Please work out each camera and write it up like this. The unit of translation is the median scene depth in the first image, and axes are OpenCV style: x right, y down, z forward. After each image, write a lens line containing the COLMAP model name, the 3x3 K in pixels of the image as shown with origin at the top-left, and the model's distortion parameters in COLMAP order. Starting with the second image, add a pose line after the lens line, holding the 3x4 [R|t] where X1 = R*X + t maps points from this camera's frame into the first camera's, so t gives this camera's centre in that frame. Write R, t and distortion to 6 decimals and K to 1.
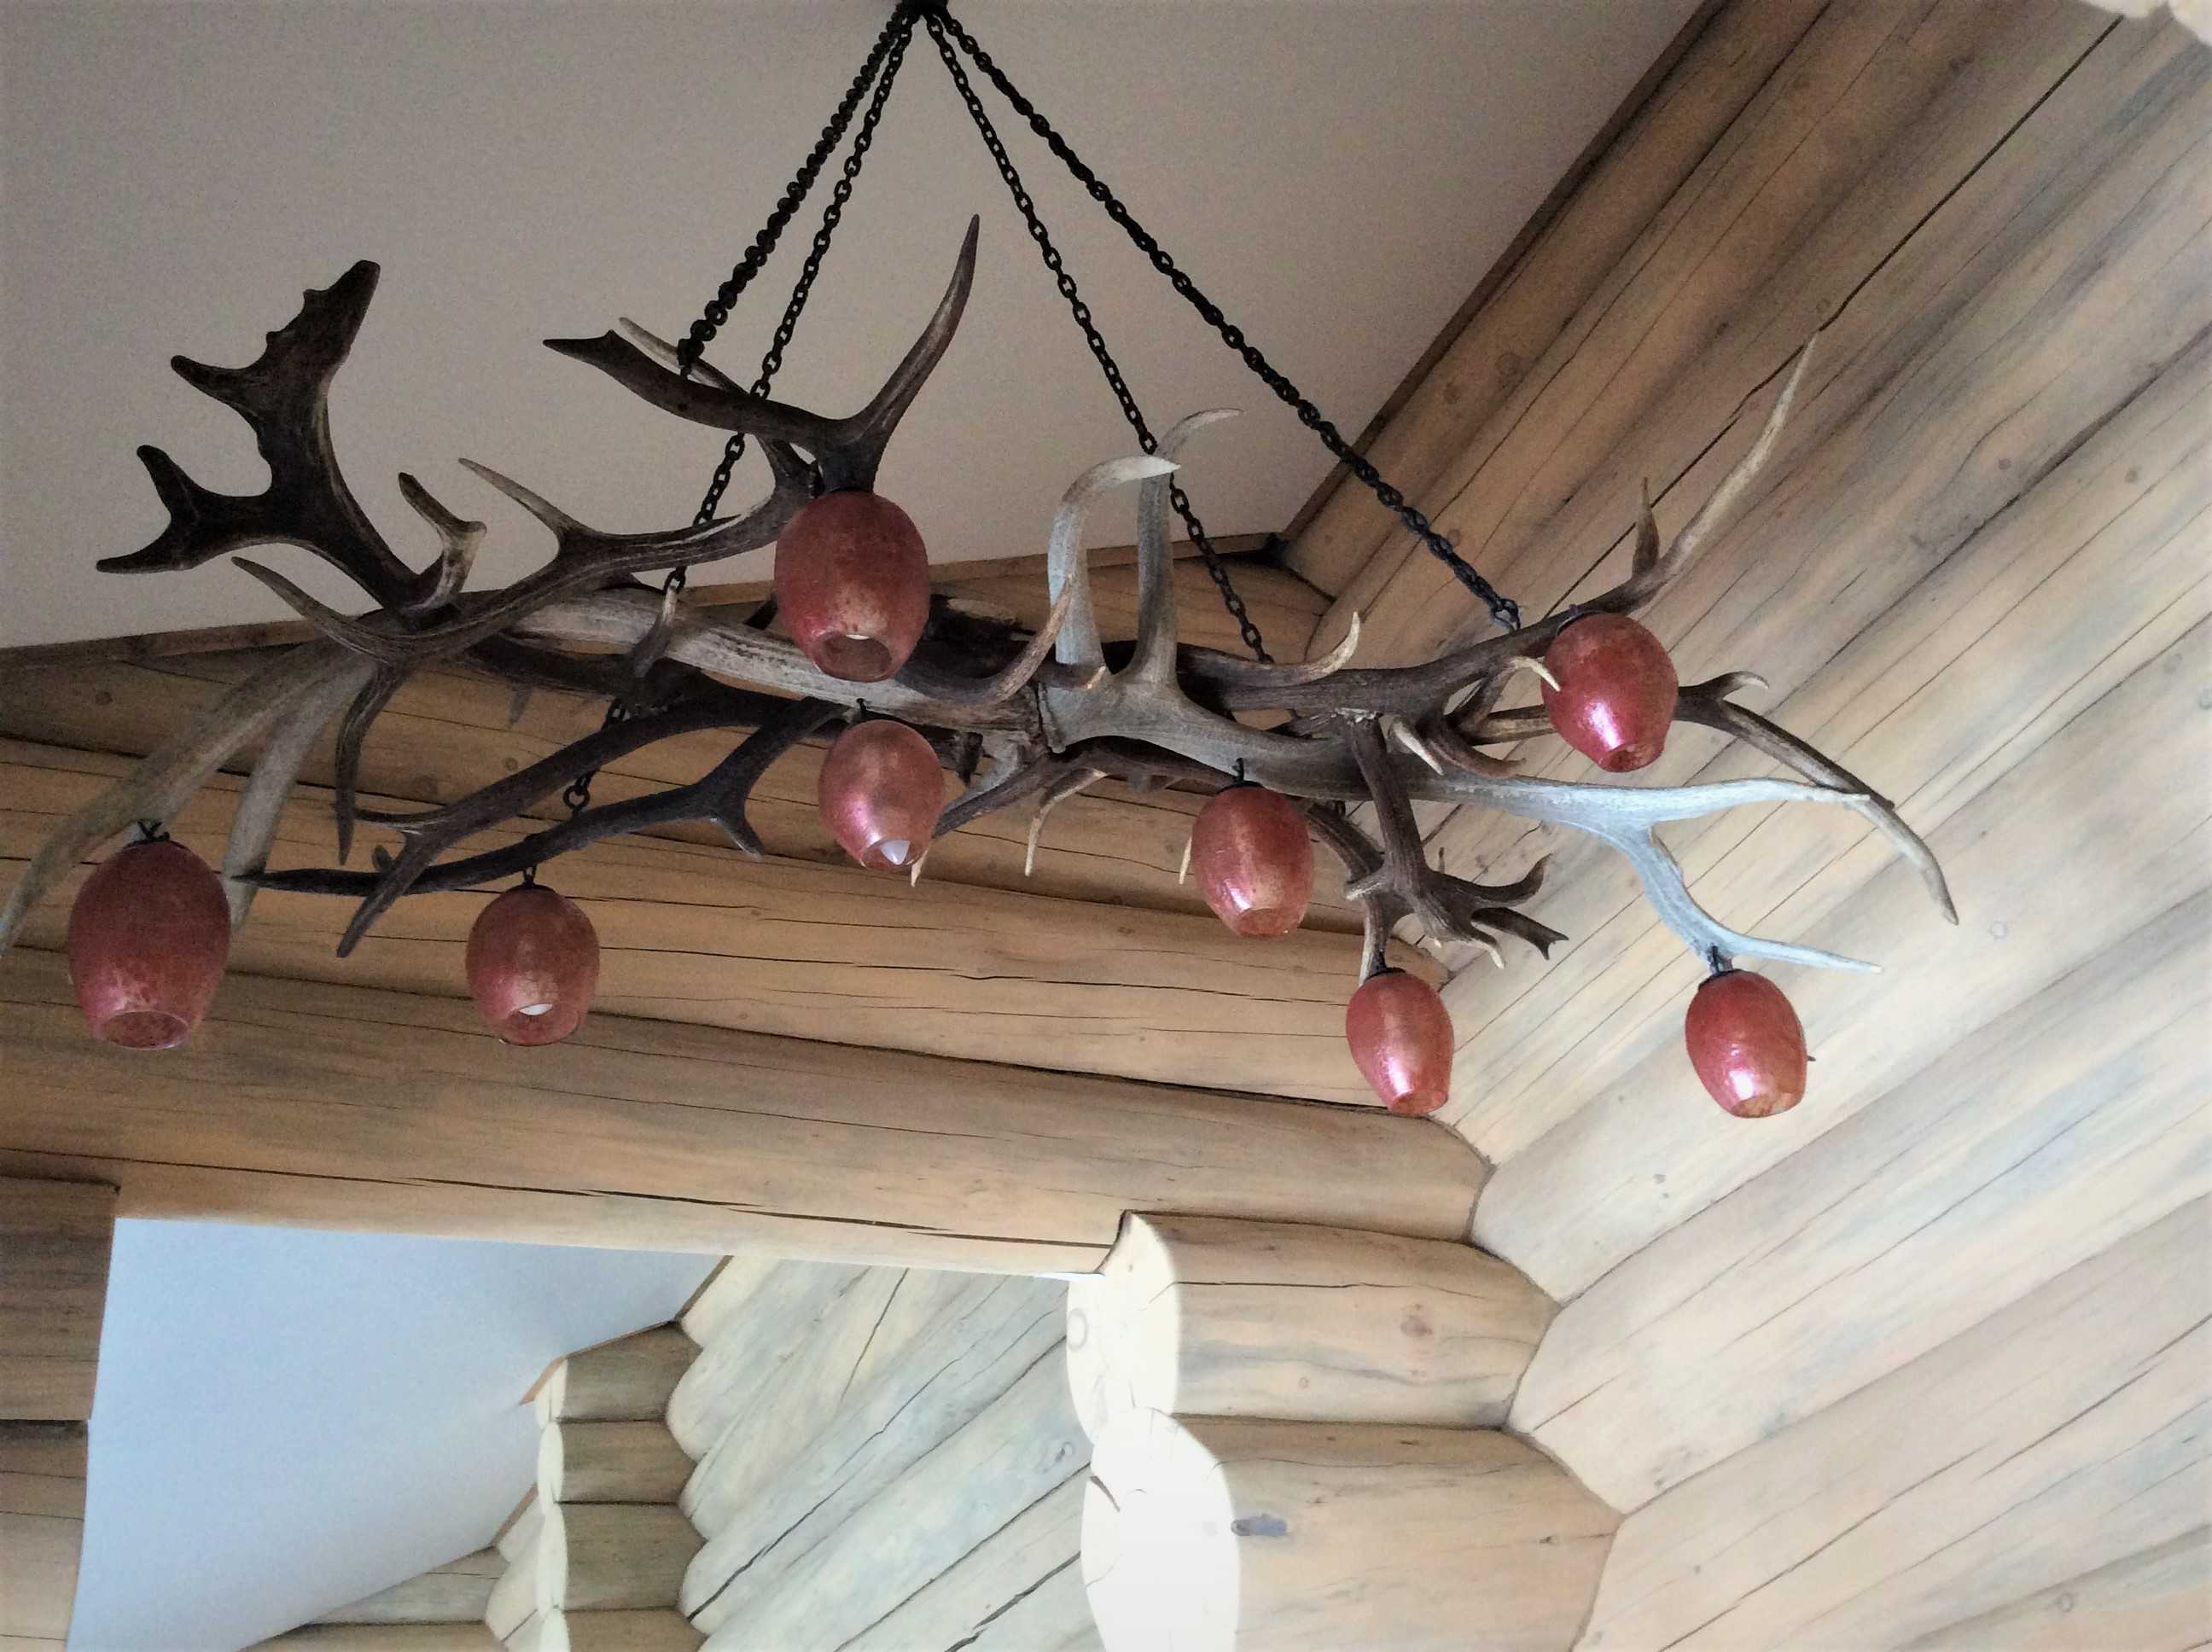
lens RADIAL K [[1965.9, 0, 1106.0], [0, 1965.9, 826.0], [0, 0, 1]] dist [0.045260, -0.151434]
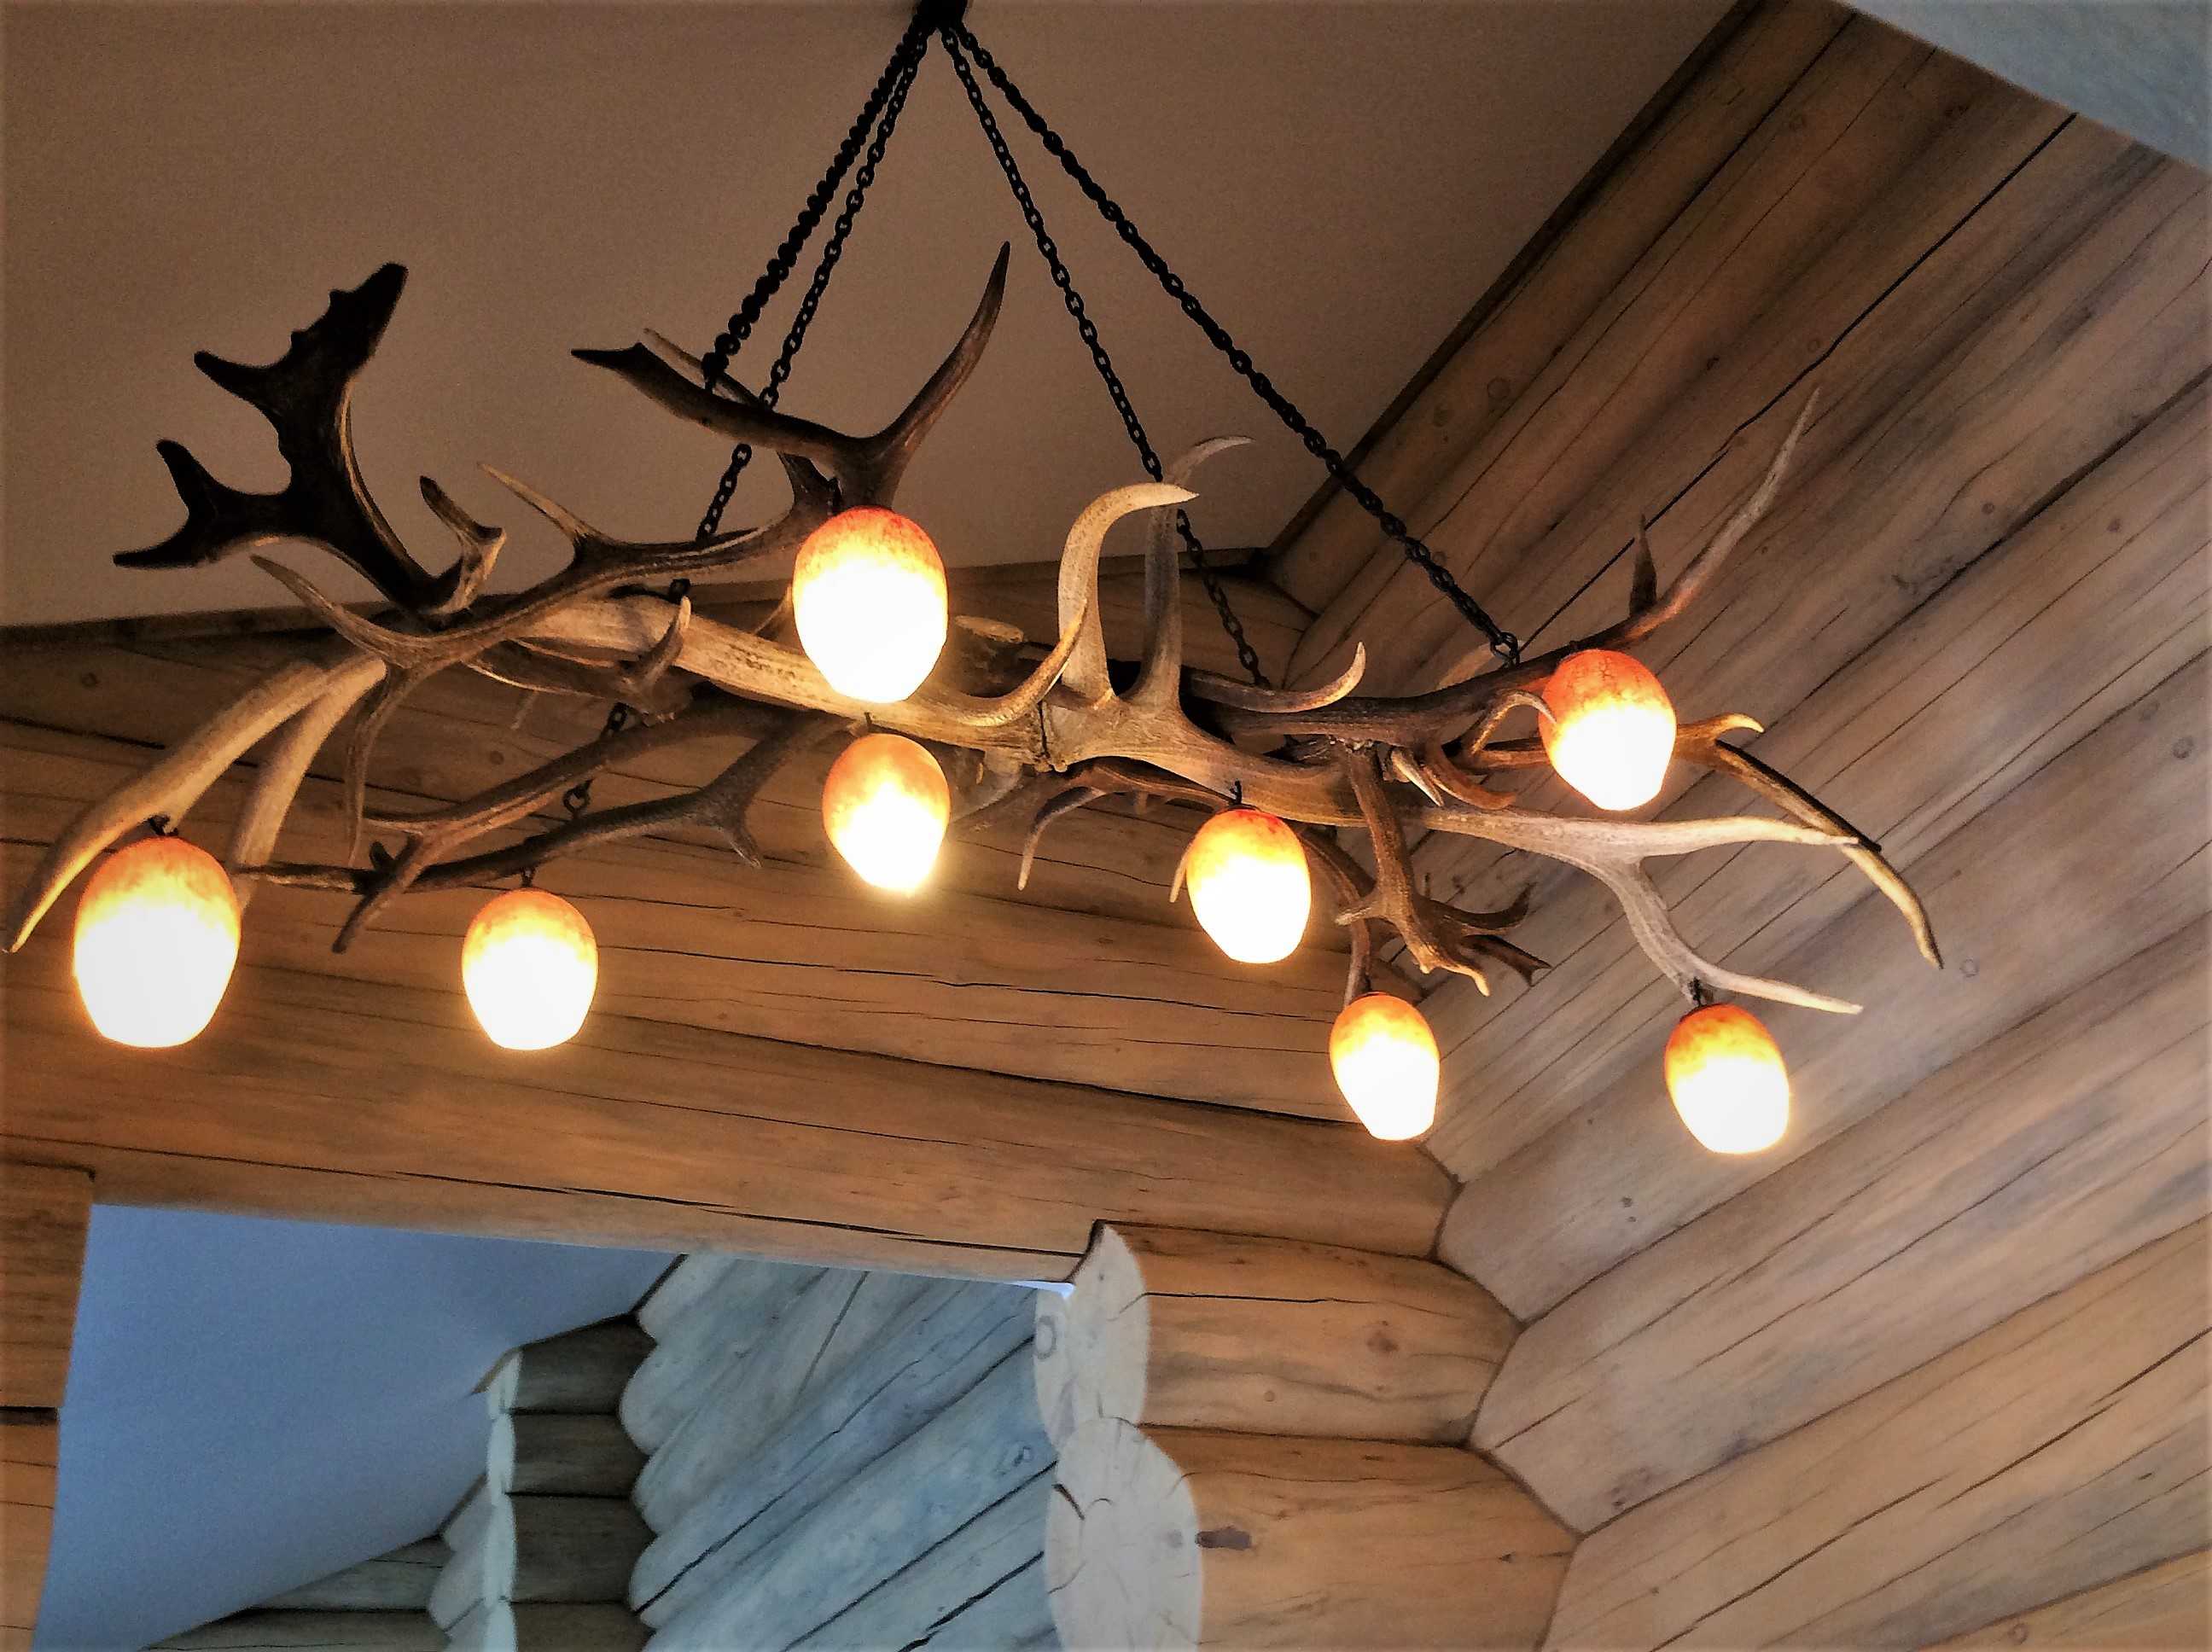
lens RADIAL K [[1965.9, 0, 1106.0], [0, 1965.9, 826.0], [0, 0, 1]] dist [0.045260, -0.151434]
pose [[0.999311, 0.029966, 0.021905, -0.015405], [-0.029977, 0.999551, 0.000167, -0.006972], [-0.021890, -0.000824, 0.999760, -0.005309]]
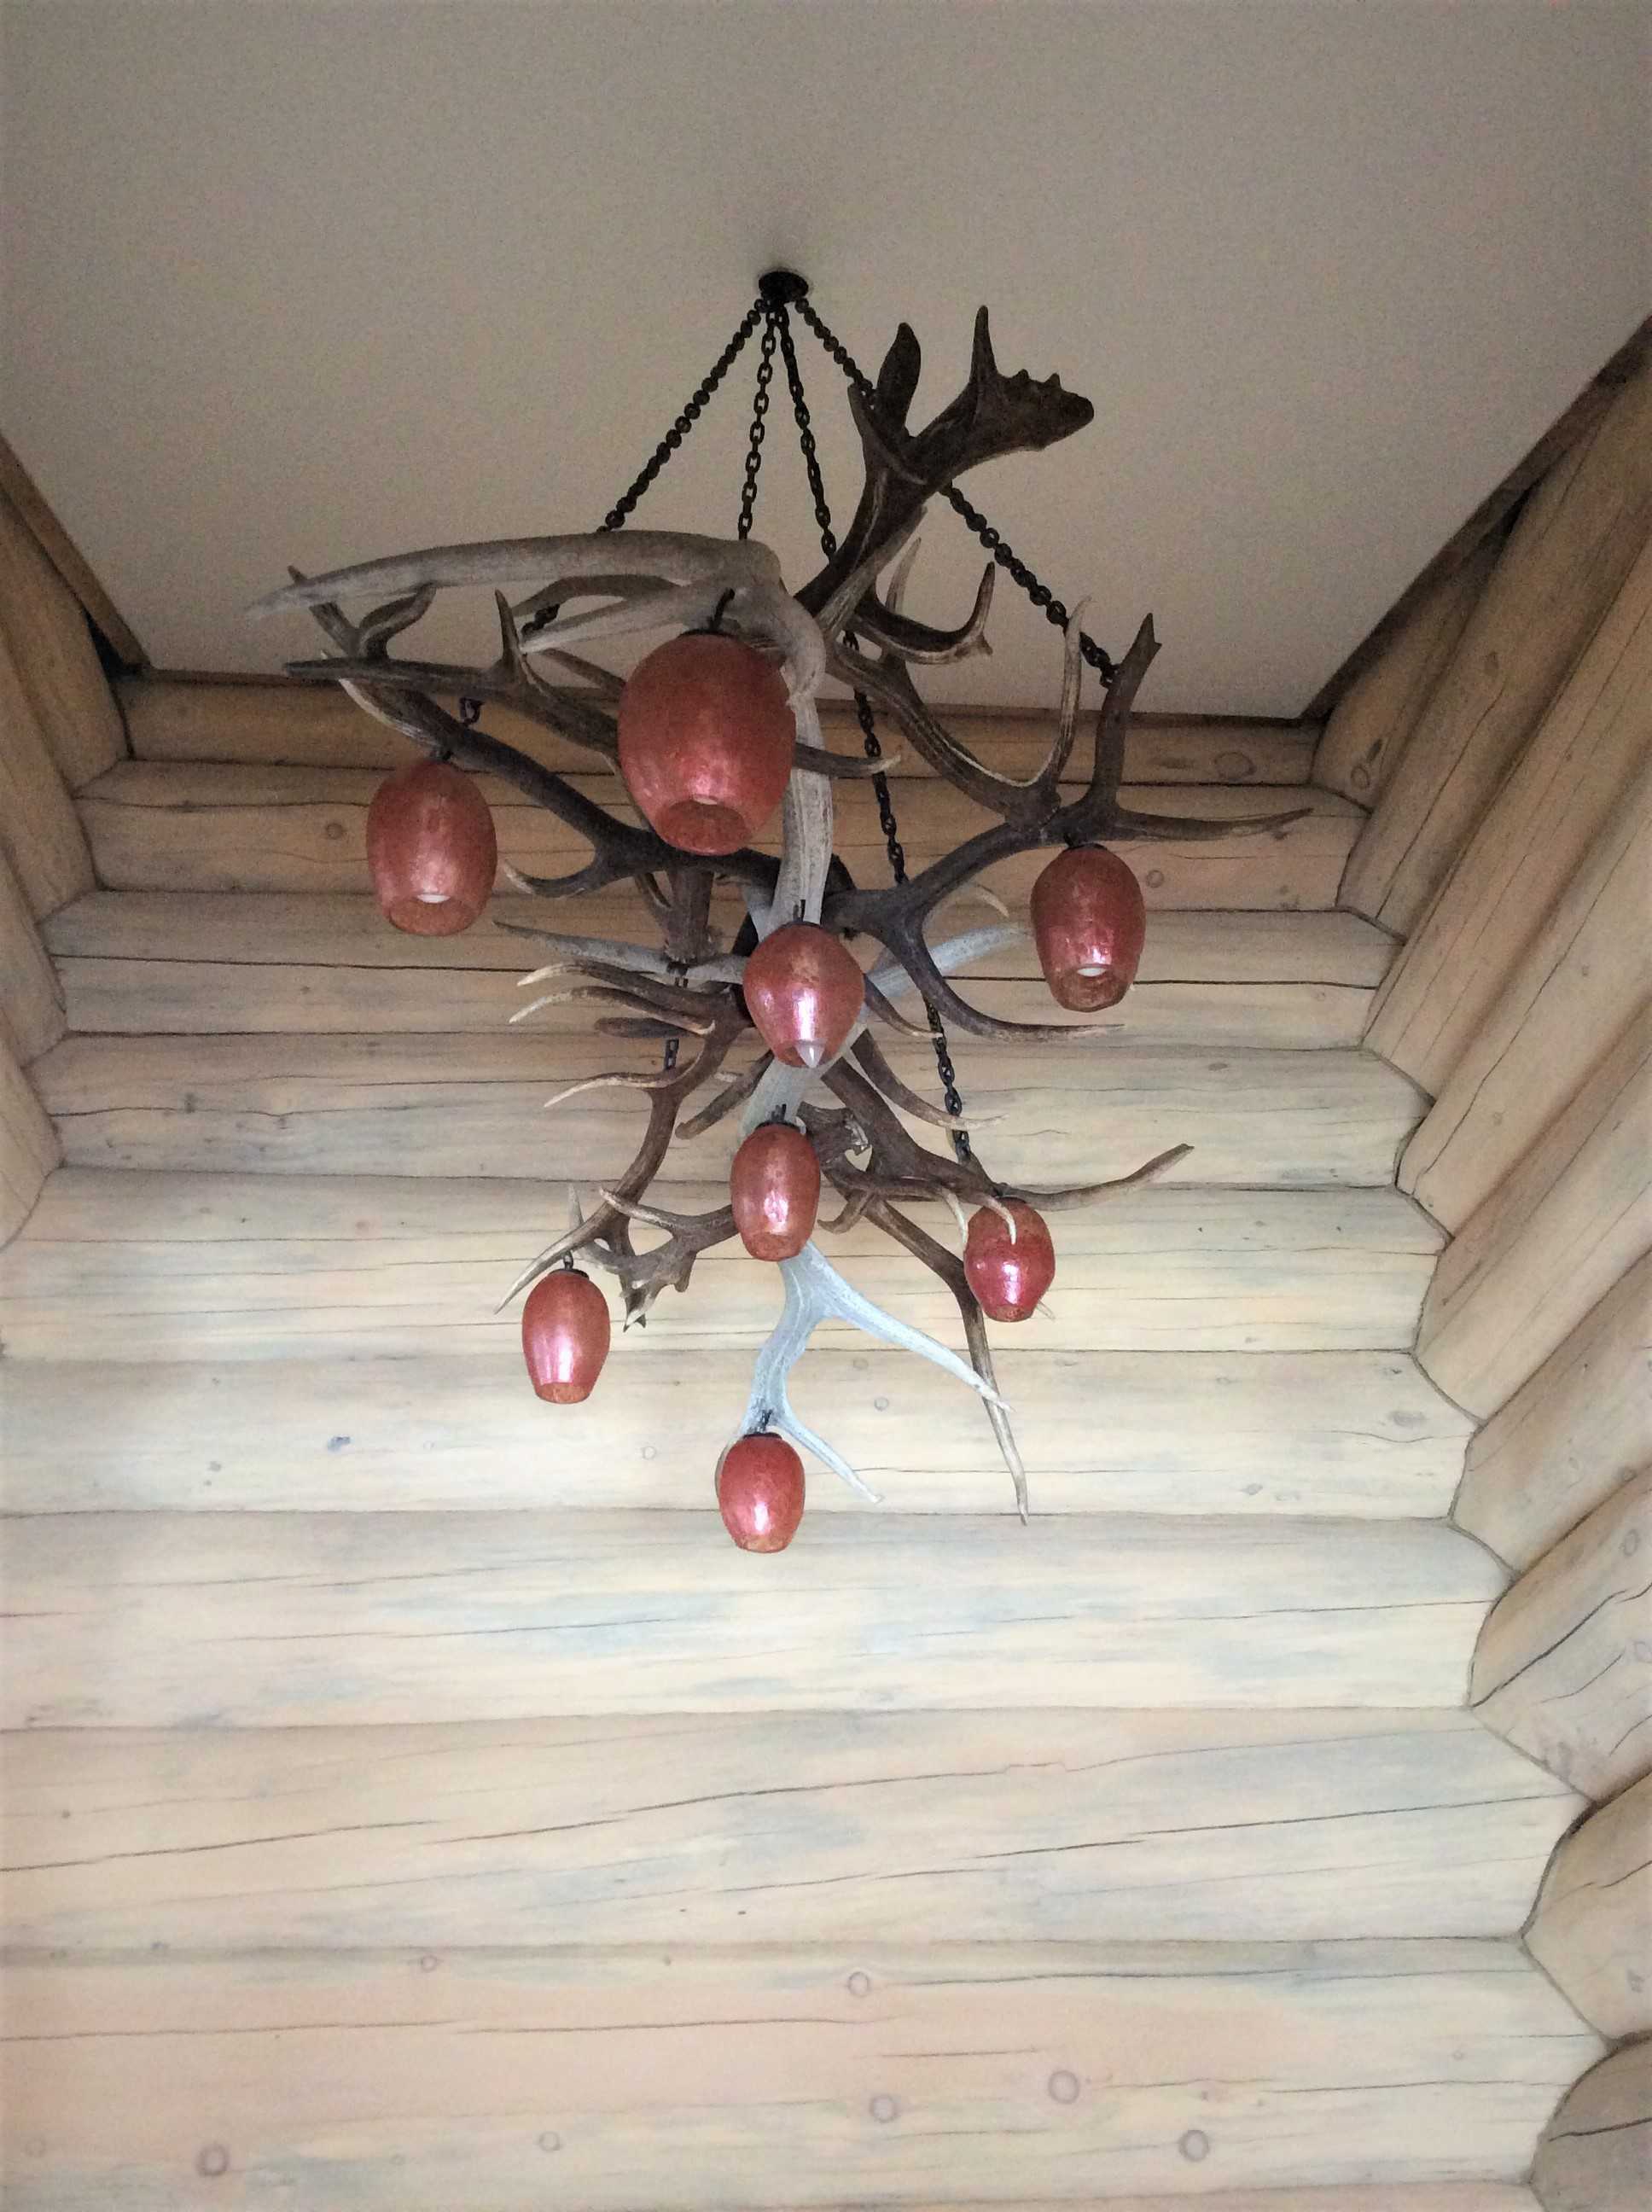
lens RADIAL K [[1965.9, 0, 826.0], [0, 1965.9, 1106.0], [0, 0, 1]] dist [0.045260, -0.151434]
pose [[0.395738, 0.589618, 0.704090, -0.509797], [-0.548728, 0.766584, -0.333536, 0.234892], [-0.736403, -0.254361, 0.626906, 0.176538]]
